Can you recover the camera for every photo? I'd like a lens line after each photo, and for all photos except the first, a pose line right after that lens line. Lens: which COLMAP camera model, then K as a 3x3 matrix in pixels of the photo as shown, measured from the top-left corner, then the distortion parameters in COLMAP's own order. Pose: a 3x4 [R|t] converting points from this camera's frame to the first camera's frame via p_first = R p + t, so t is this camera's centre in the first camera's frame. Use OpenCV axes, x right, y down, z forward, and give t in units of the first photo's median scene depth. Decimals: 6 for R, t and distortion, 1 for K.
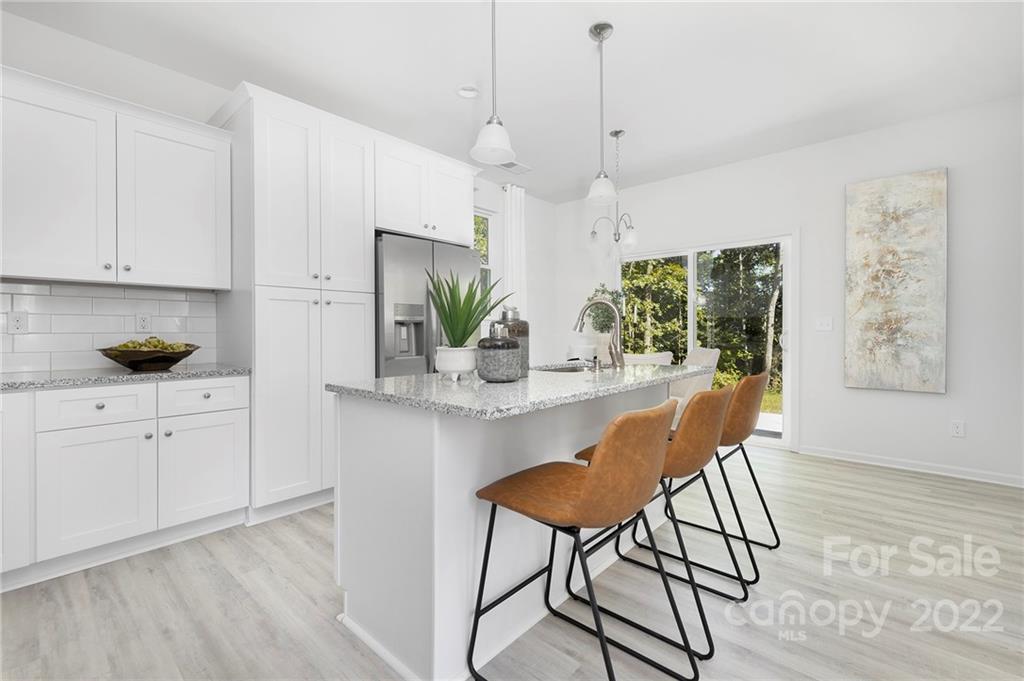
lens RADIAL K [[438.1, 0, 504.6], [0, 438.1, 336.1], [0, 0, 1]] dist [0.001874, 0.000114]
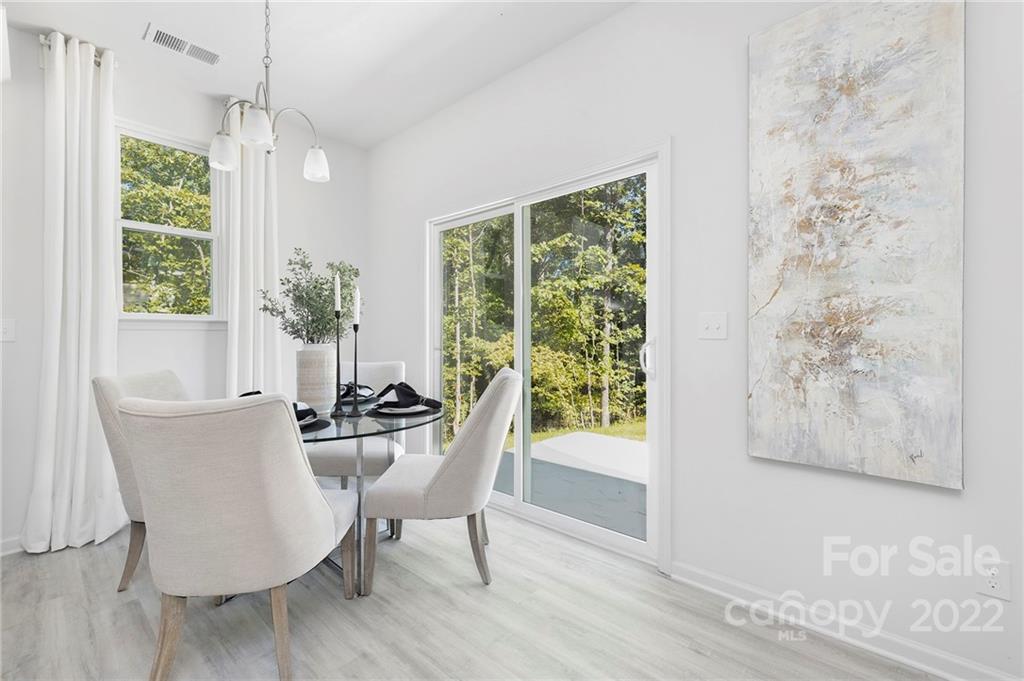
lens RADIAL K [[430.8, 0, 512.0], [0, 430.8, 340.5], [0, 0, 1]] dist [0.007632, 0.000062]
pose [[0.999781, 0.001145, 0.020918, 0.534463], [-0.001012, 0.999979, -0.006380, -0.008129], [-0.020925, 0.006358, 0.999761, 0.560287]]
